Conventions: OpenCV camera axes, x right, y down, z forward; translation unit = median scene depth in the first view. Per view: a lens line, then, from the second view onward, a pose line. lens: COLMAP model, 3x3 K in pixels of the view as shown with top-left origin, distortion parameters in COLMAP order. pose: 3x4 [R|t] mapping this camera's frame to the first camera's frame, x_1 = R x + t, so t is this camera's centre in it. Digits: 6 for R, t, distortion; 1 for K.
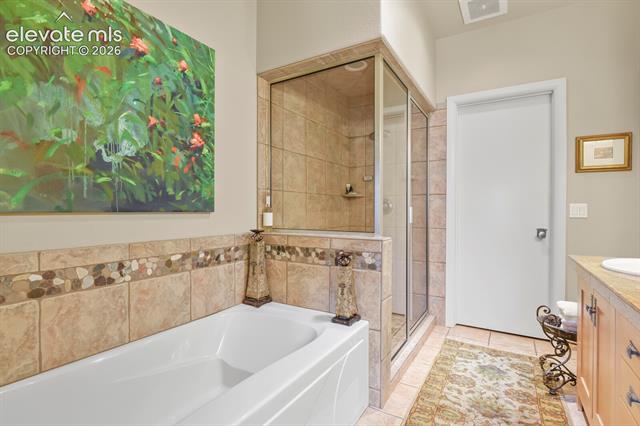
lens RADIAL K [[308.6, 0, 322.9], [0, 308.6, 211.3], [0, 0, 1]] dist [0.000317, -0.009942]
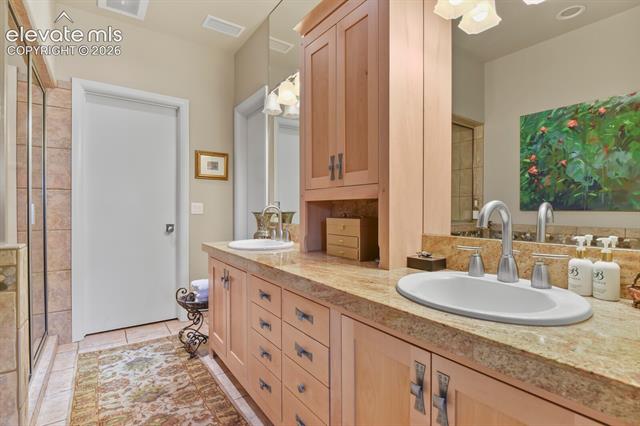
lens RADIAL K [[308.6, 0, 322.9], [0, 308.6, 211.3], [0, 0, 1]] dist [0.000317, -0.009942]
pose [[0.391282, -0.008460, 0.920232, -0.152025], [0.001777, 0.999963, 0.008437, -0.000246], [-0.920269, -0.001666, 0.391282, 0.023608]]
